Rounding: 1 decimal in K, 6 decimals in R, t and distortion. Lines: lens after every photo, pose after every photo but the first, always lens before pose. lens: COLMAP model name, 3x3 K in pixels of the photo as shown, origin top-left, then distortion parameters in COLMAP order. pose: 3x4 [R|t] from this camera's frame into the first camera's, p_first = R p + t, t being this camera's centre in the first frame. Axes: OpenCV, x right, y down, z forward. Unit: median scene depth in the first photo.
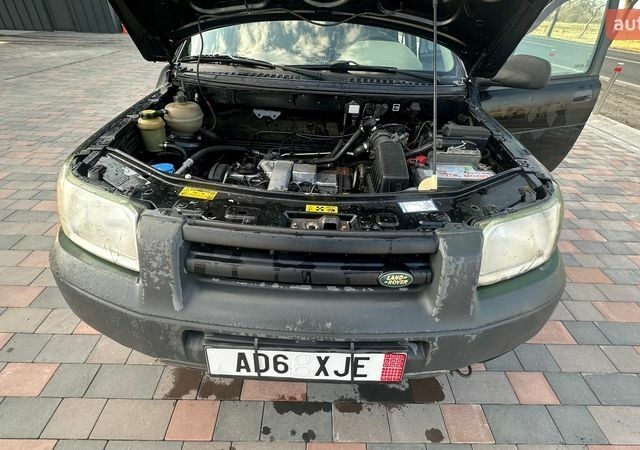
lens RADIAL K [[319.4, 0, 320.0], [0, 319.4, 225.0], [0, 0, 1]] dist [-0.003202, 0.000598]
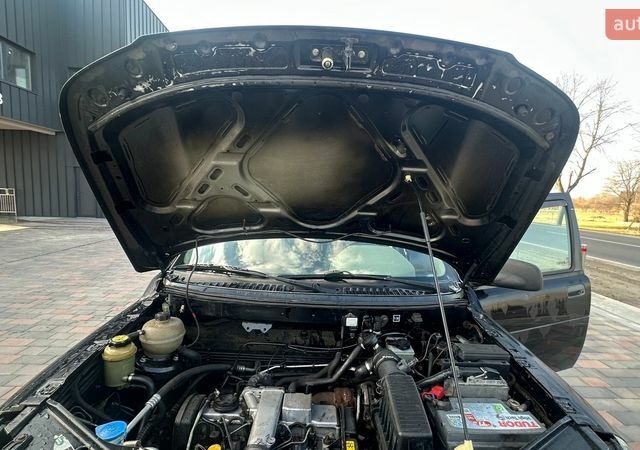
lens RADIAL K [[319.4, 0, 320.0], [0, 319.4, 225.0], [0, 0, 1]] dist [-0.003202, 0.000598]
pose [[0.999612, -0.006851, 0.027001, -0.008393], [0.019143, 0.873085, -0.487193, -0.164802], [-0.020237, 0.487521, 0.872877, 0.061393]]
